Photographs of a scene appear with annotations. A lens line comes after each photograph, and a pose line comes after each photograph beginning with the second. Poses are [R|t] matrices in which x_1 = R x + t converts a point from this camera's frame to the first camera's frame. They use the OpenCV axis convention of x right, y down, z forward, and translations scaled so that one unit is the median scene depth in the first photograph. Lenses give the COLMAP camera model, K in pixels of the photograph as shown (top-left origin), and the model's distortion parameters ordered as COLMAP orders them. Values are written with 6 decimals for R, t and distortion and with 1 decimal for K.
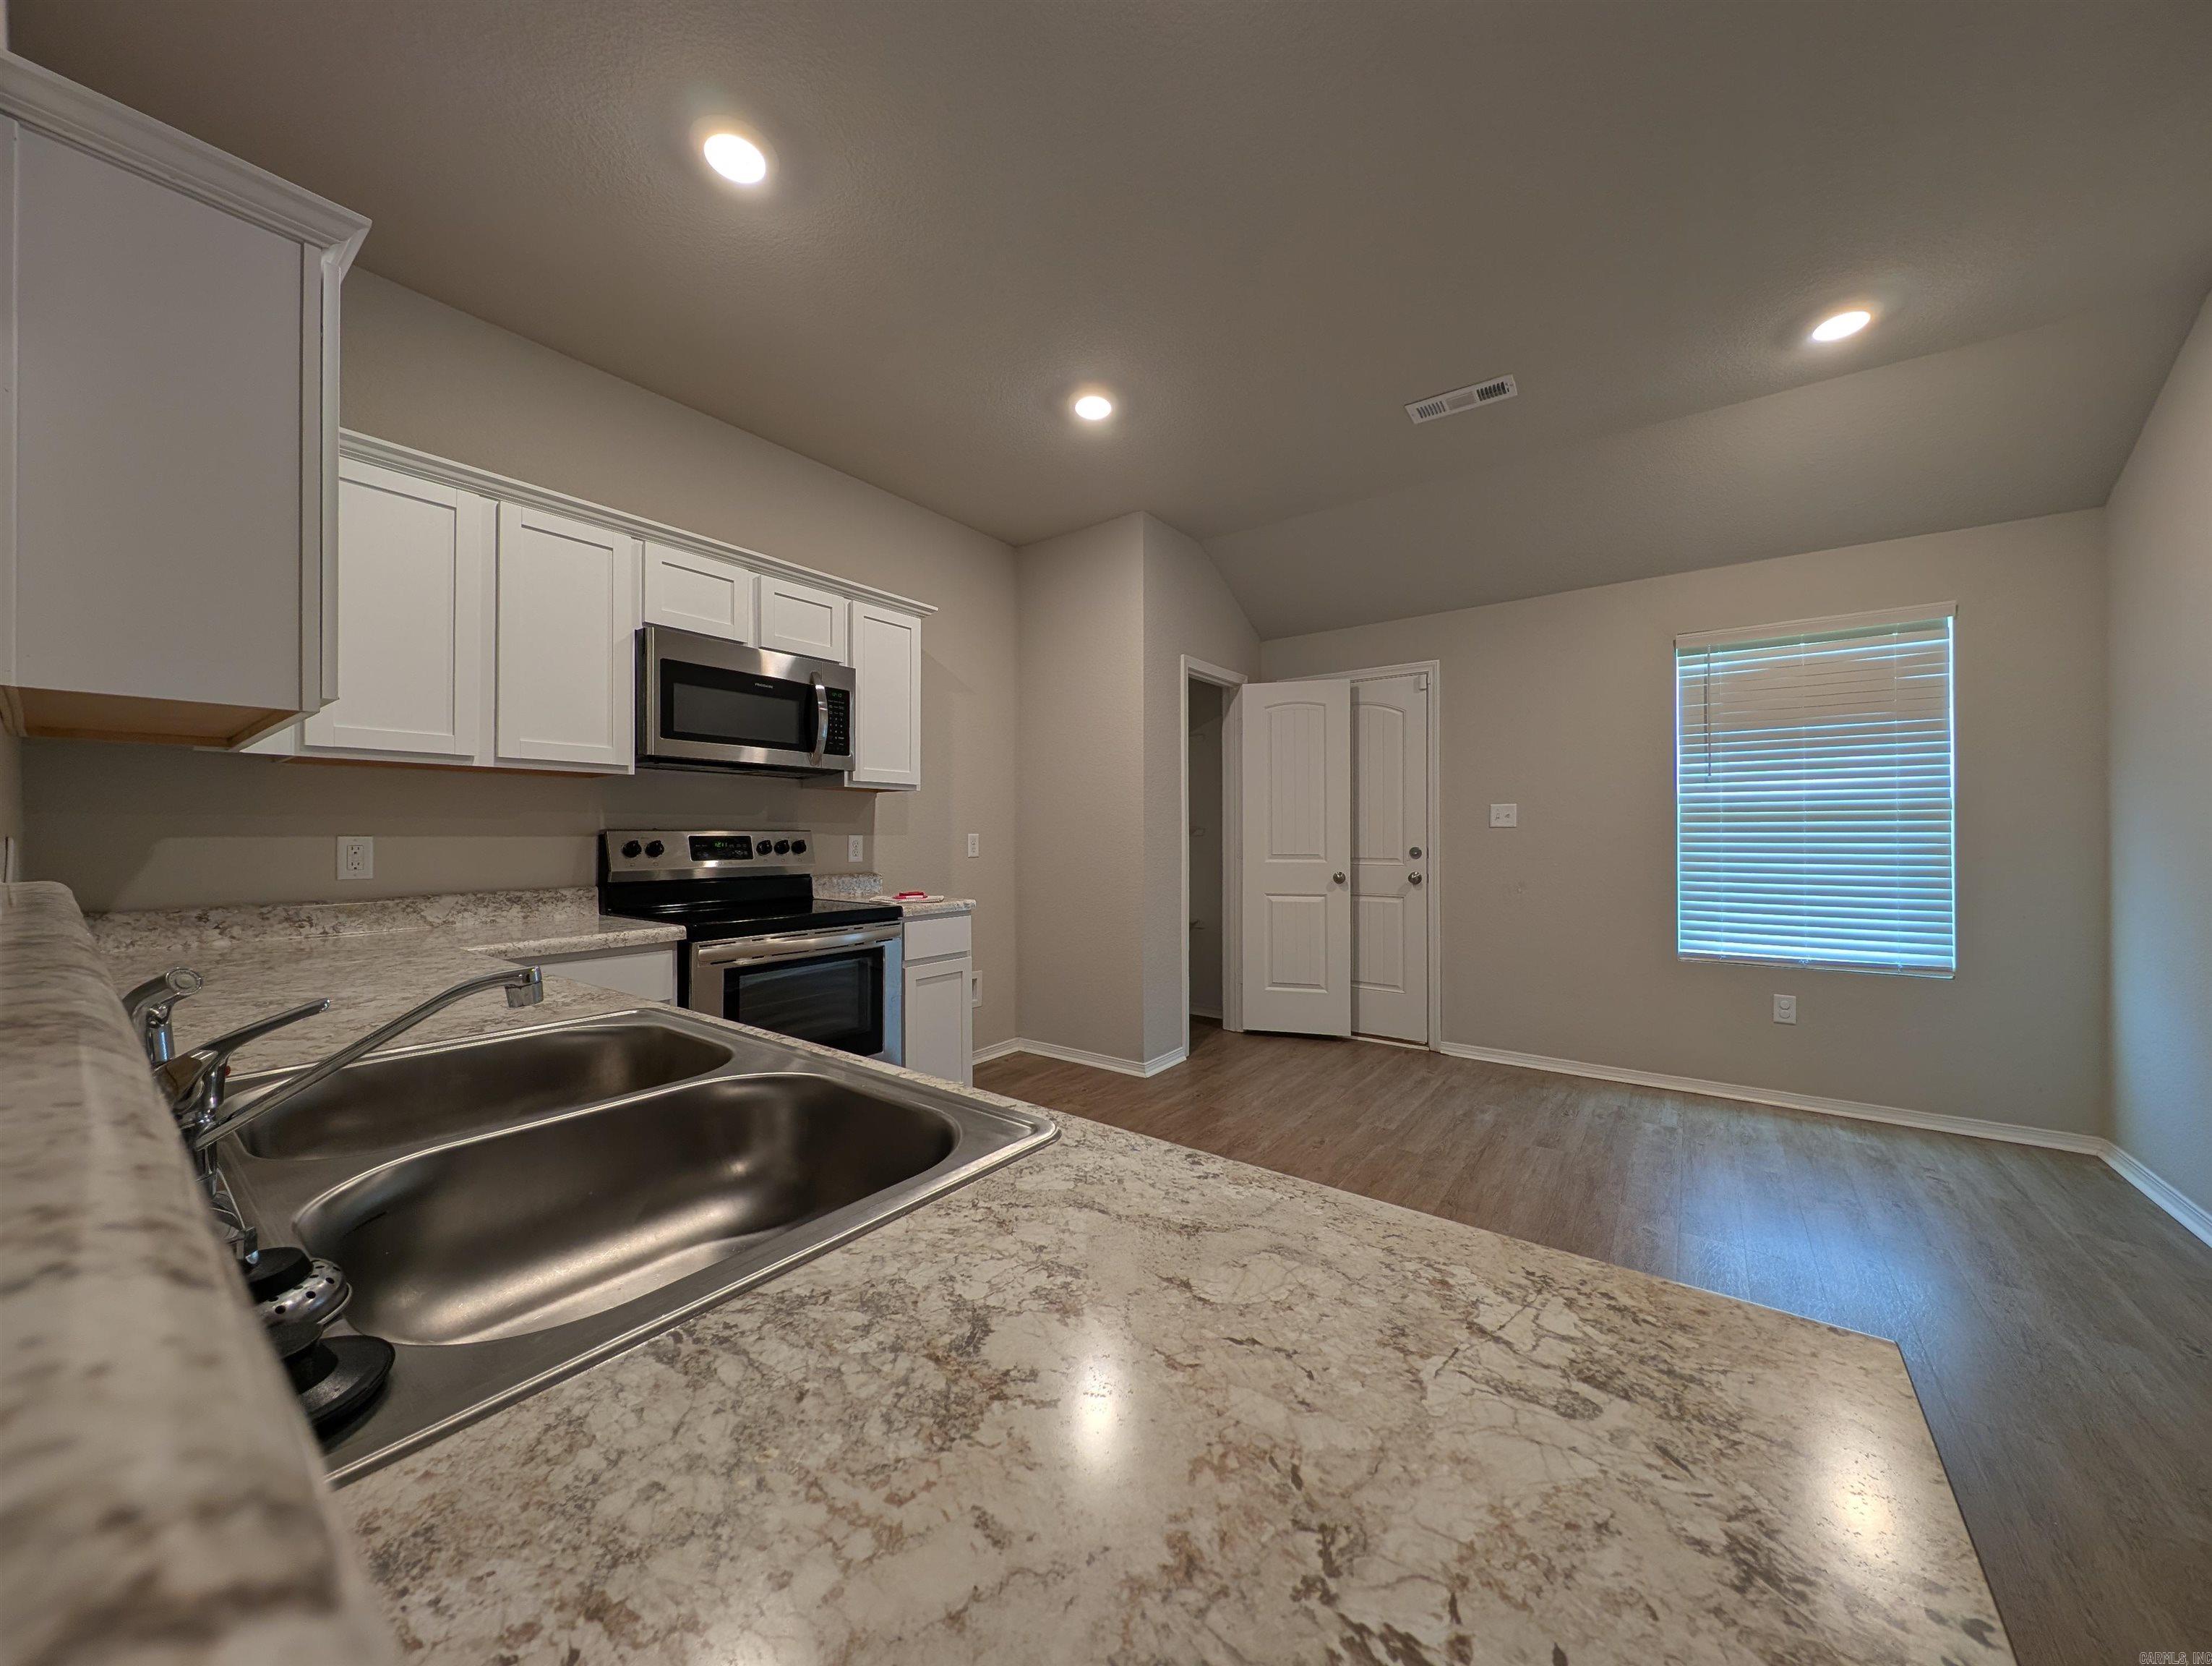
lens RADIAL K [[782.9, 0, 1096.7], [0, 782.9, 836.6], [0, 0, 1]] dist [-0.001890, -0.000135]
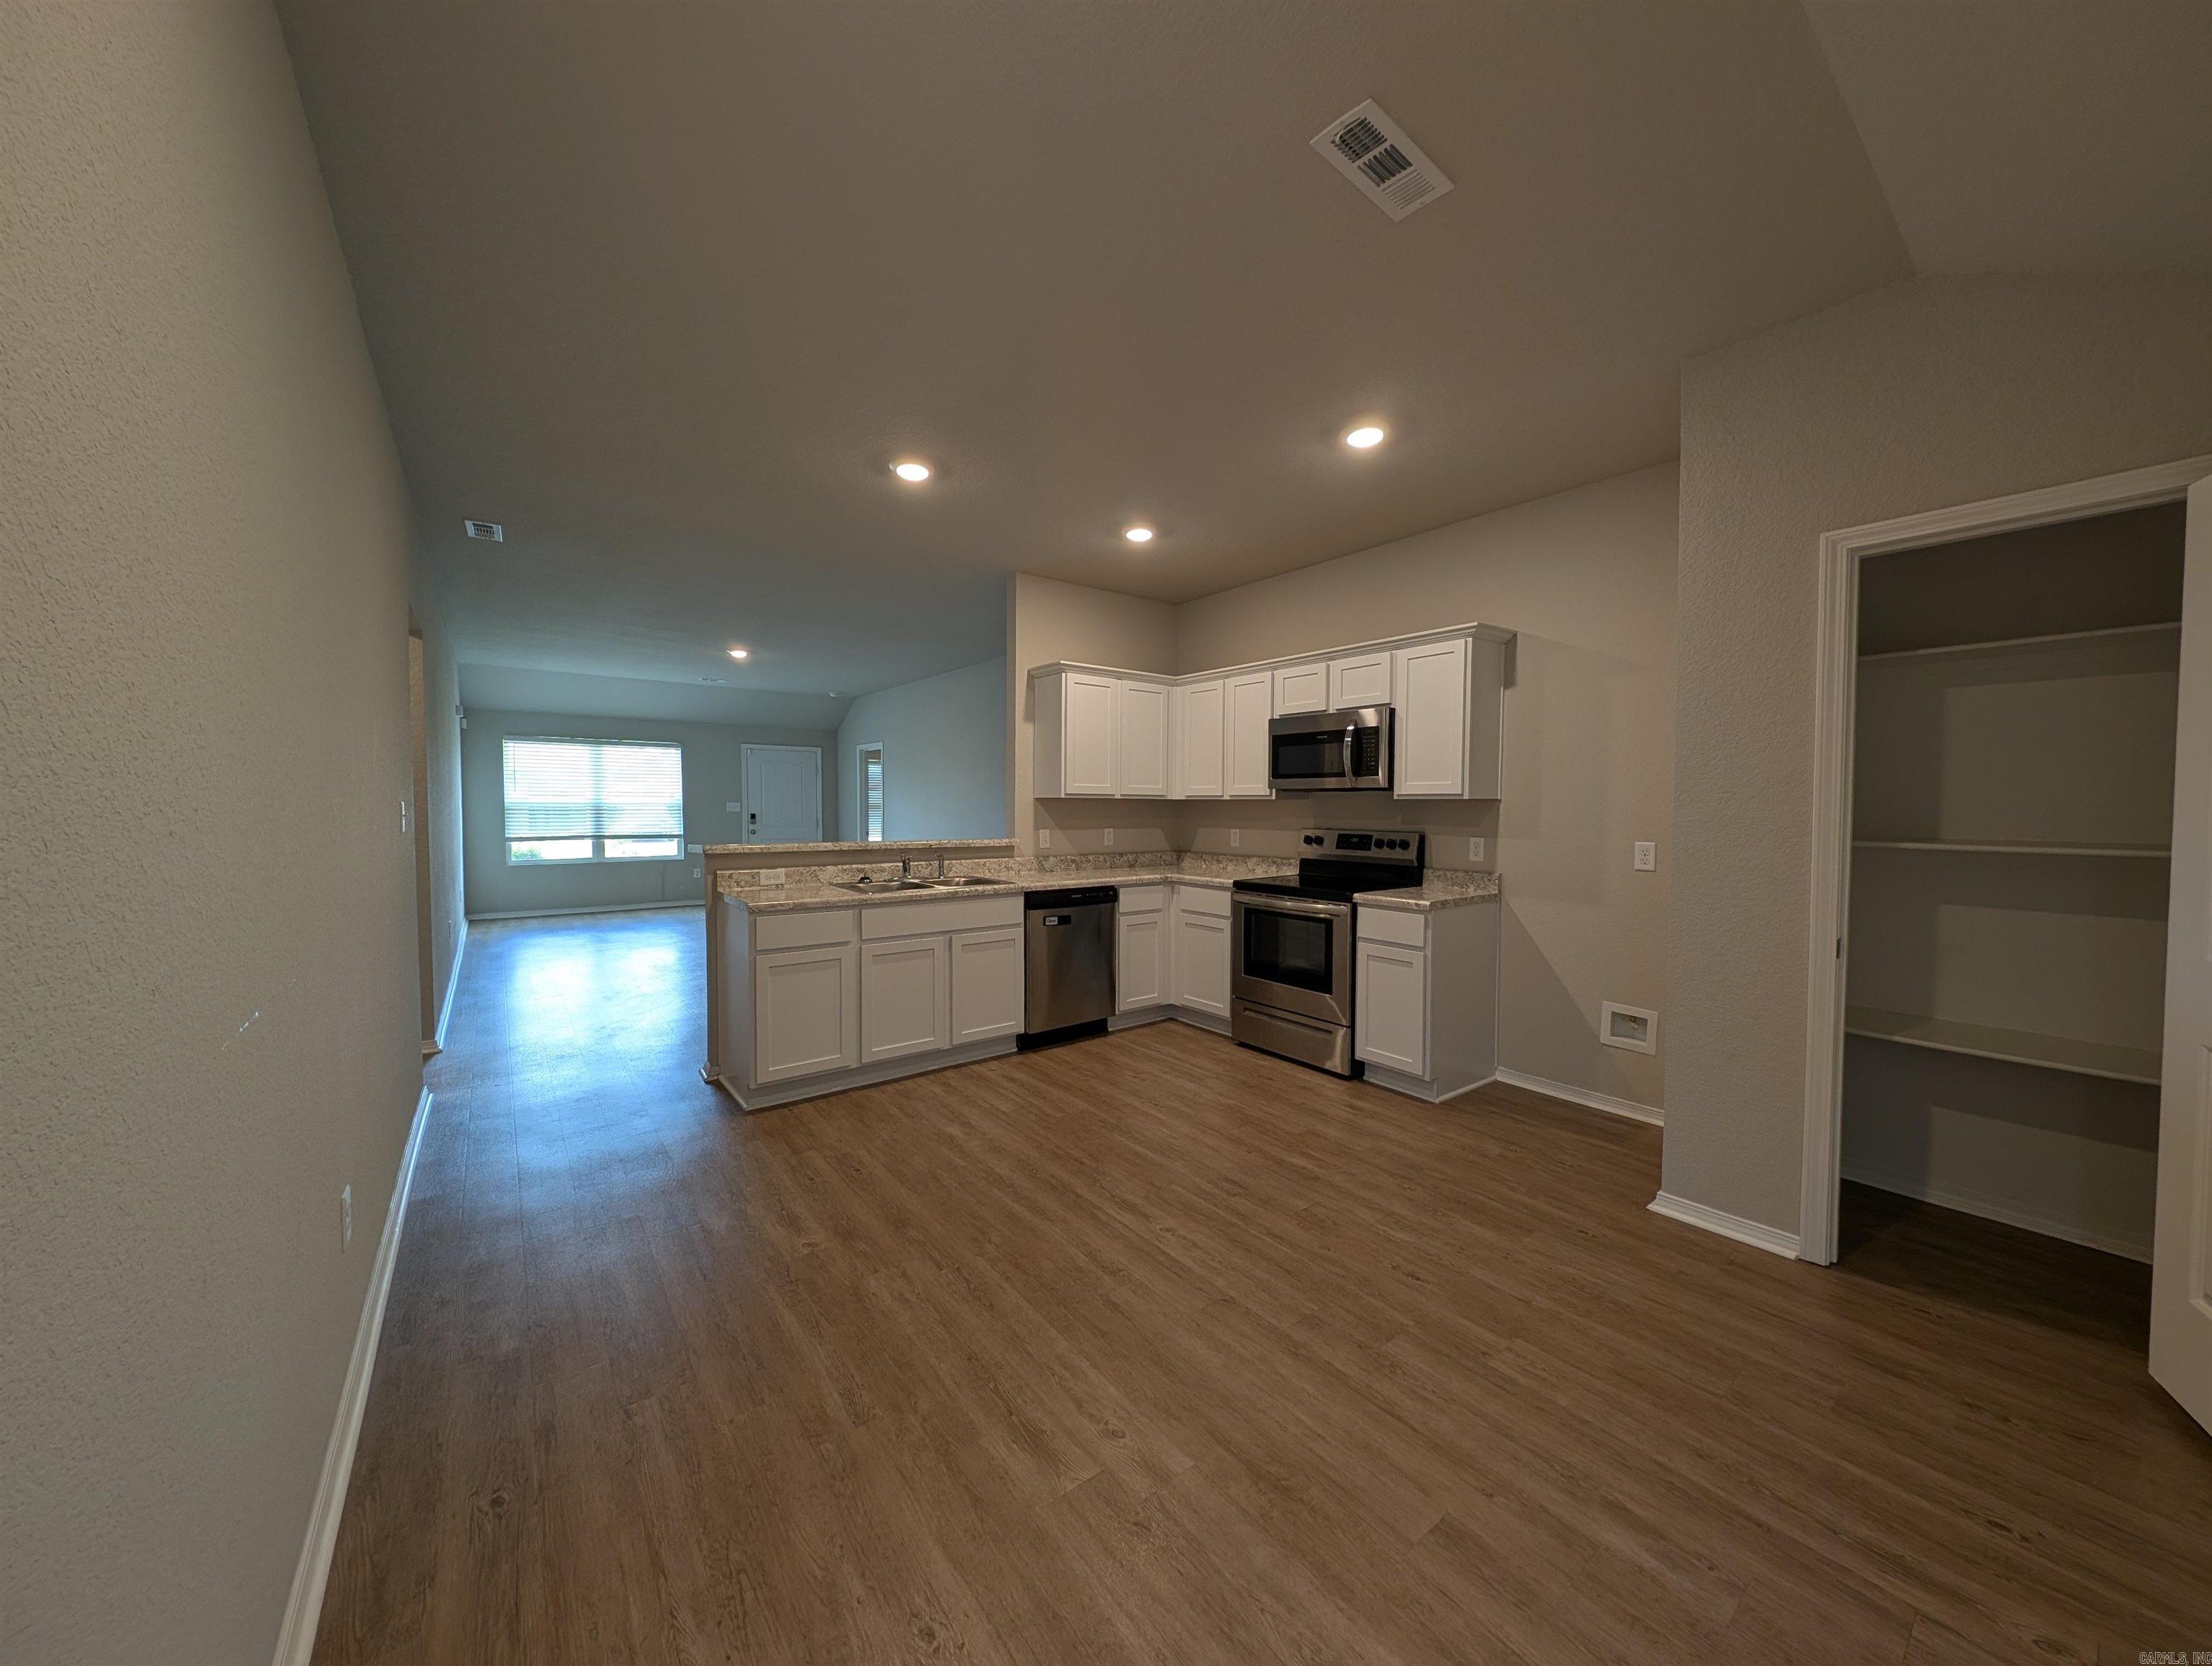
lens RADIAL K [[782.9, 0, 1094.6], [0, 782.9, 824.3], [0, 0, 1]] dist [-0.001890, -0.000135]
pose [[-0.267347, 0.028278, -0.963185, 1.281051], [-0.004954, 0.999516, 0.030719, -0.072972], [0.963588, 0.012984, -0.267077, 1.072406]]
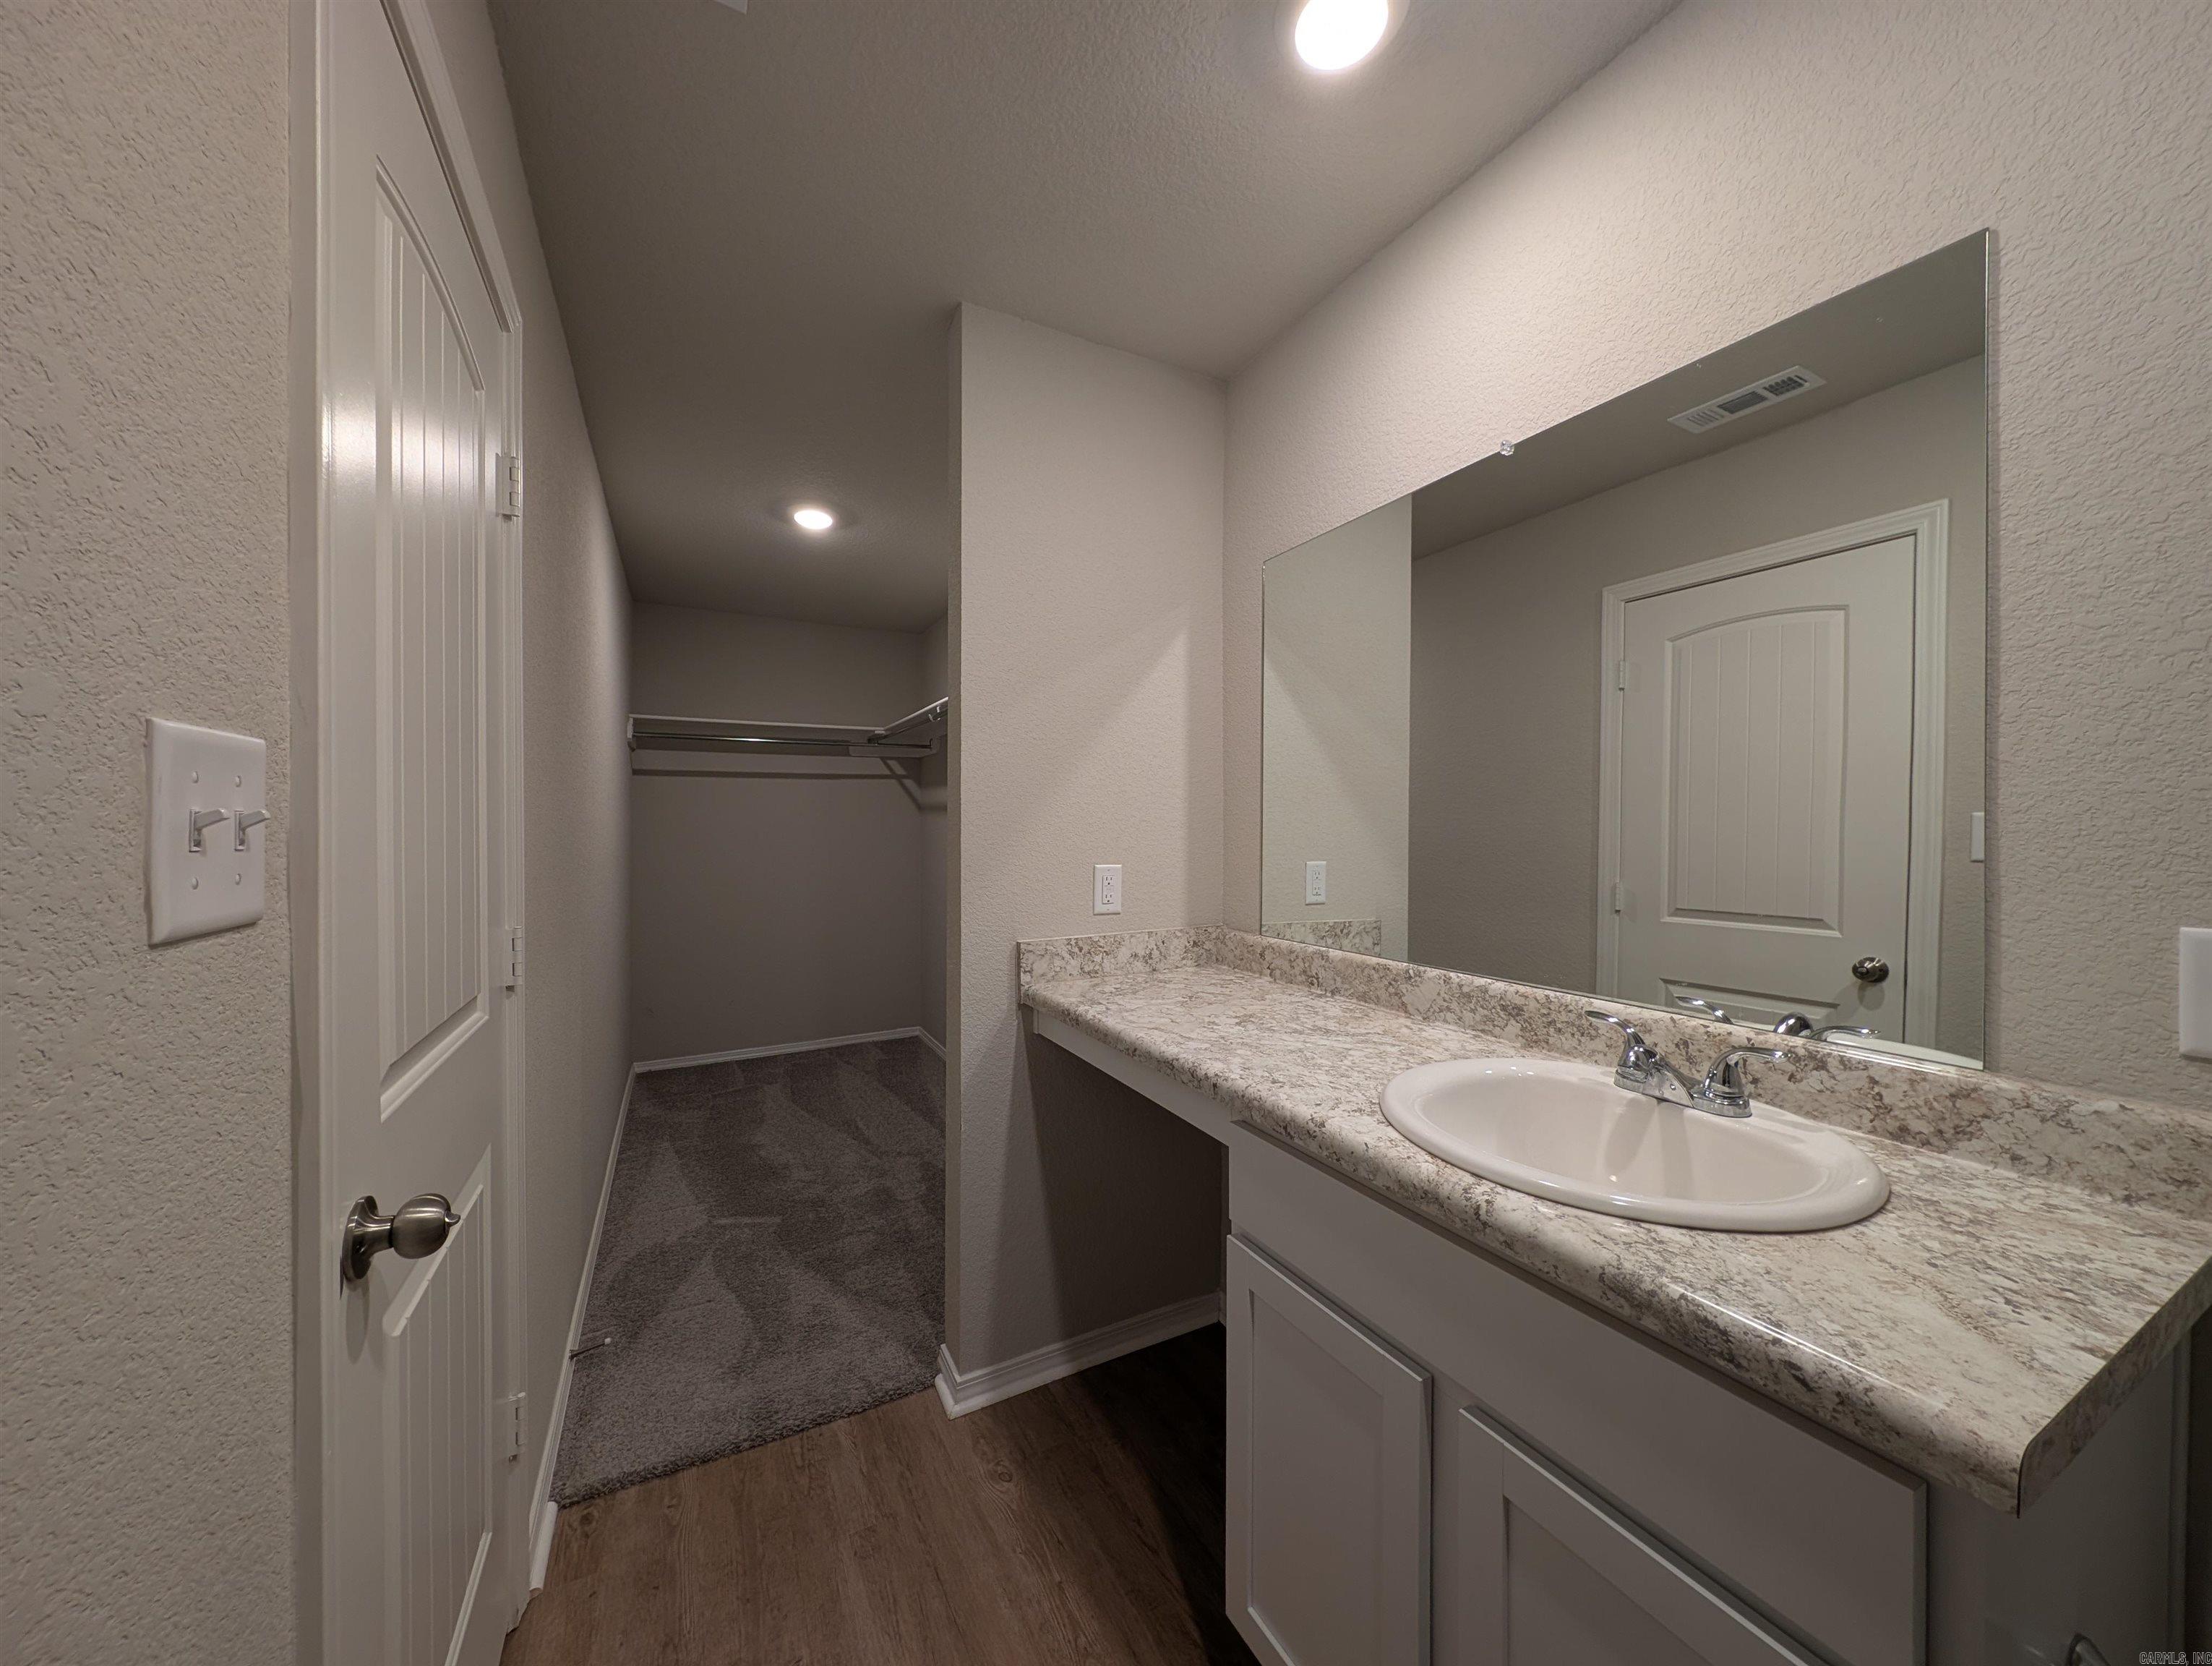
lens RADIAL K [[782.9, 0, 1093.5], [0, 782.9, 833.3], [0, 0, 1]] dist [-0.001890, -0.000135]
pose [[-0.903643, 0.003502, 0.428272, -0.794150], [0.003899, 0.999992, 0.000050, -0.159765], [-0.428269, 0.001715, -0.903650, 3.319419]]
